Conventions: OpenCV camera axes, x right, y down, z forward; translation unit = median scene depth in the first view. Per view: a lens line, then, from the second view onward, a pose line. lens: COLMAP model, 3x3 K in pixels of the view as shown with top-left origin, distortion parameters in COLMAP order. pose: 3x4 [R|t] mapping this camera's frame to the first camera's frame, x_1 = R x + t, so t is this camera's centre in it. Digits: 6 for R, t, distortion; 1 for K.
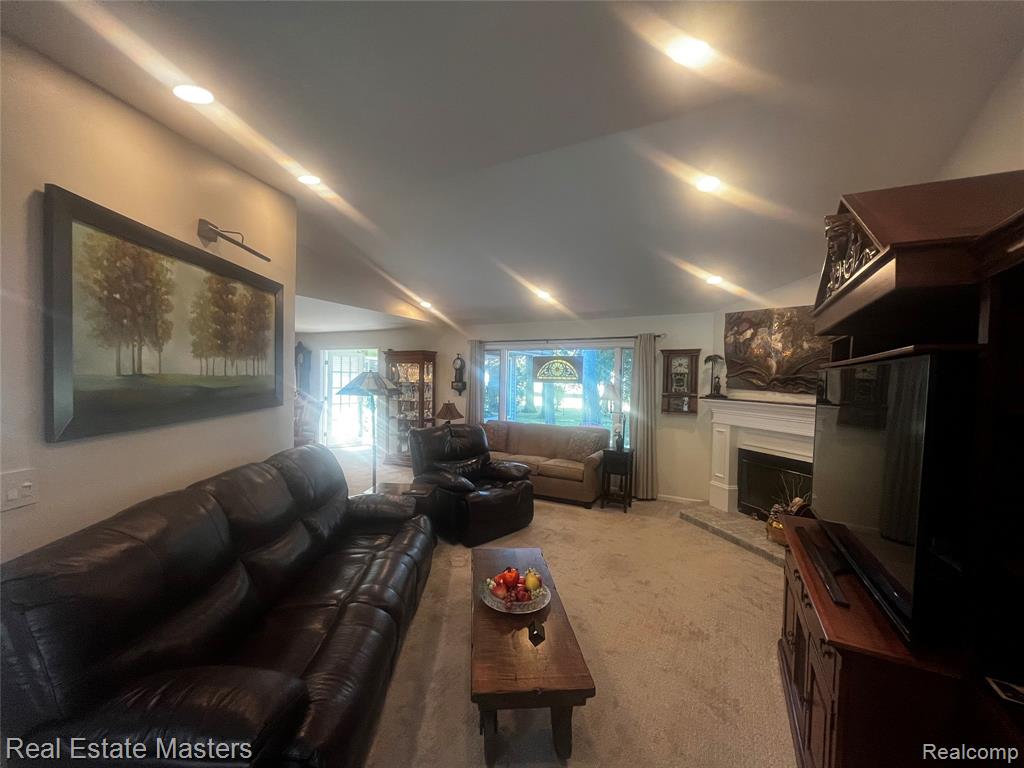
lens RADIAL K [[407.4, 0, 512.0], [0, 407.4, 384.0], [0, 0, 1]] dist [0.000652, -0.000052]
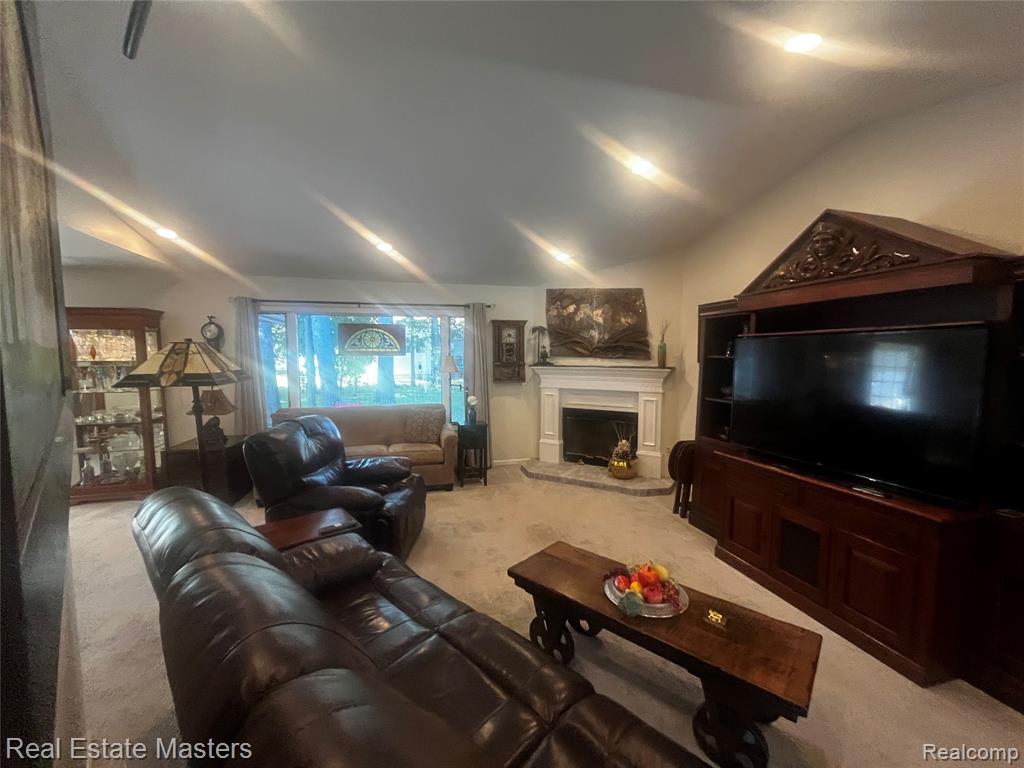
lens RADIAL K [[407.4, 0, 512.0], [0, 407.4, 384.0], [0, 0, 1]] dist [0.000652, -0.000052]
pose [[0.736309, -0.070146, 0.673000, -0.312348], [0.026228, 0.996823, 0.075202, -0.000726], [-0.676137, -0.037720, 0.735809, 0.235169]]
